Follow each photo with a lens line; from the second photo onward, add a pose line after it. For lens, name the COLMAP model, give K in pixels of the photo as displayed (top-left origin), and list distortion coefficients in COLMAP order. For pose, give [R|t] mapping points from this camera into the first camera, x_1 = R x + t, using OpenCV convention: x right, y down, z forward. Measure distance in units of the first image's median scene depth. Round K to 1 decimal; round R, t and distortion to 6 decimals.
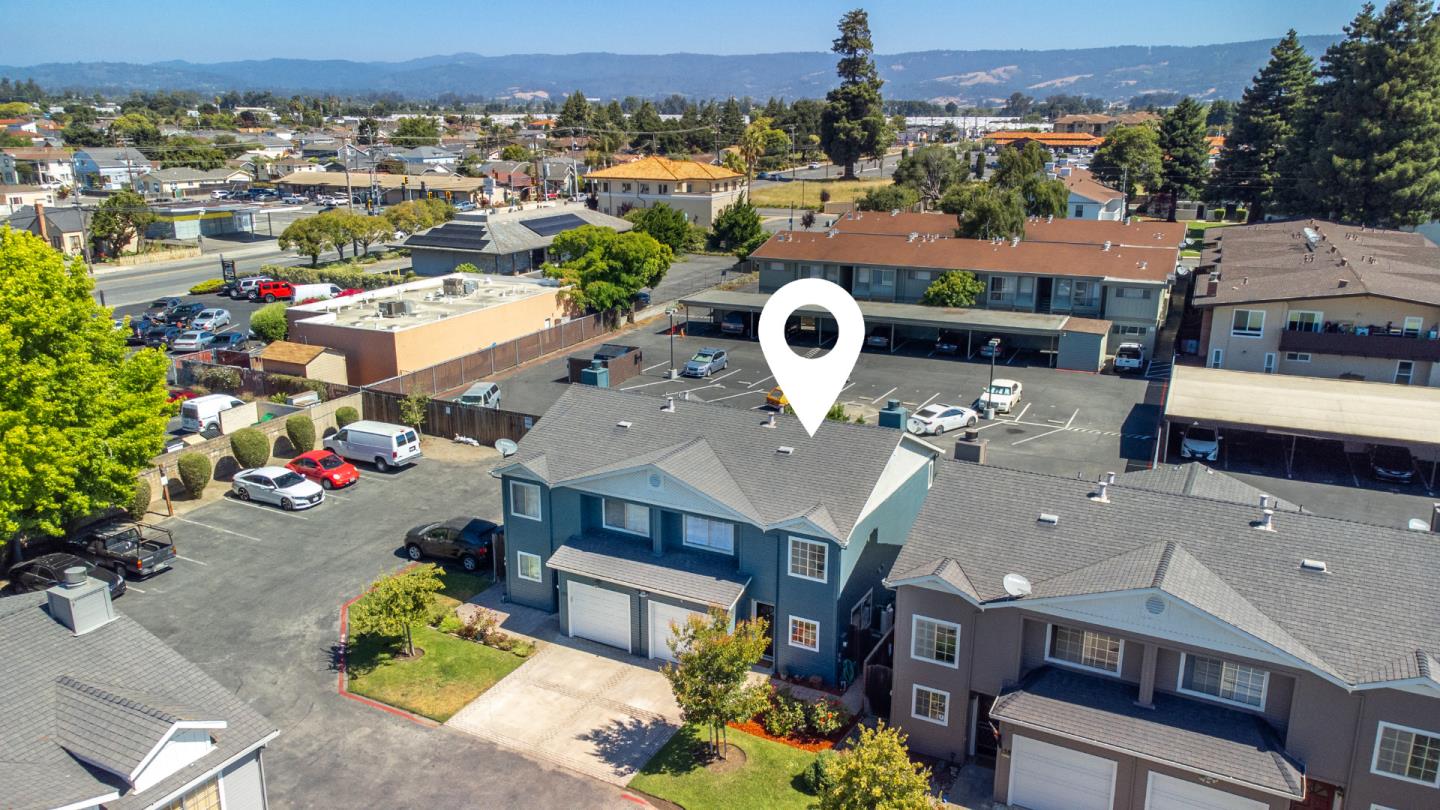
lens RADIAL K [[1057.0, 0, 720.0], [0, 1057.0, 405.0], [0, 0, 1]] dist [0.050757, -0.003902]
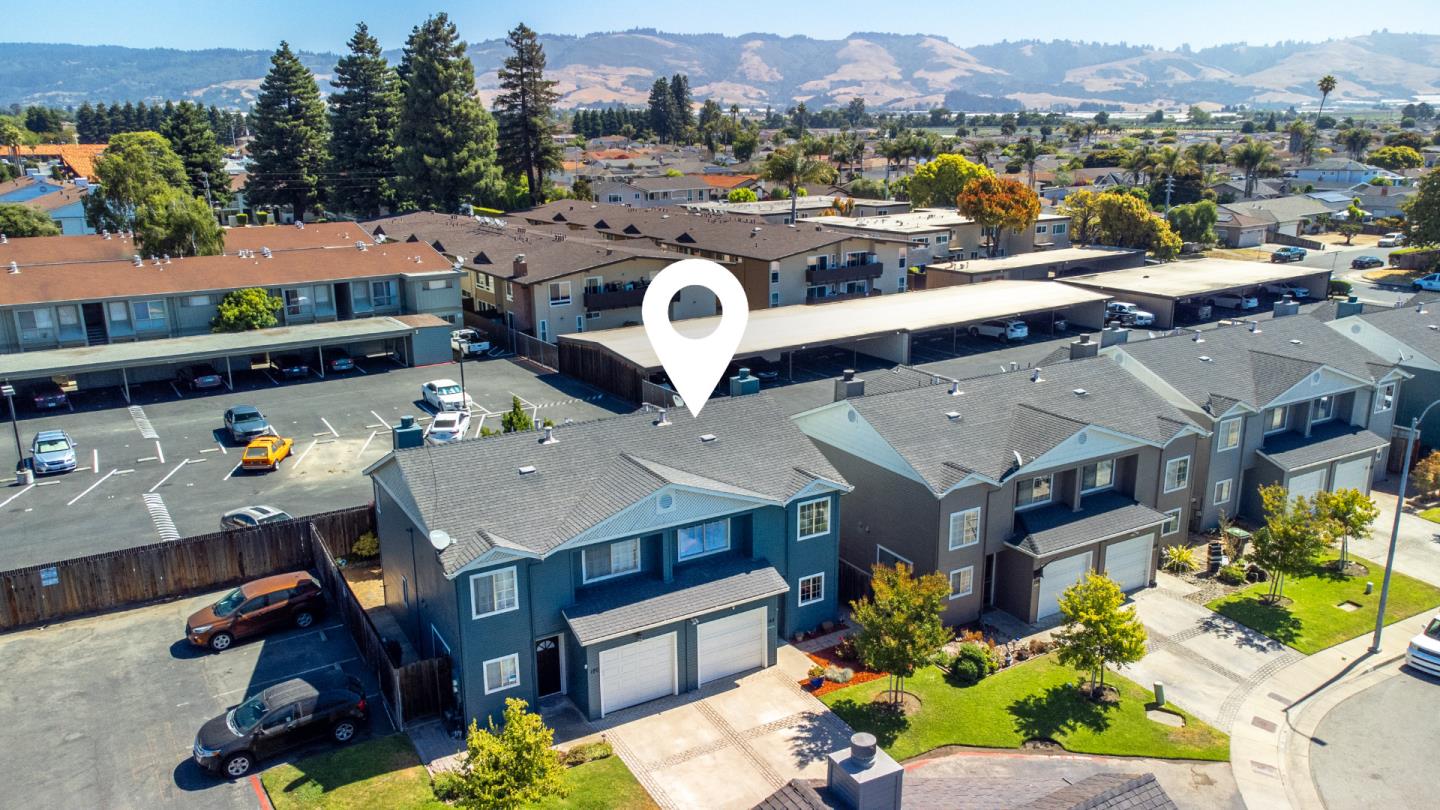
lens RADIAL K [[1057.0, 0, 720.0], [0, 1057.0, 405.0], [0, 0, 1]] dist [0.050757, -0.003902]
pose [[0.527332, -0.227629, 0.818600, -0.341589], [0.234343, 0.965041, 0.117389, -0.047031], [-0.816703, 0.129930, 0.562240, 0.192977]]
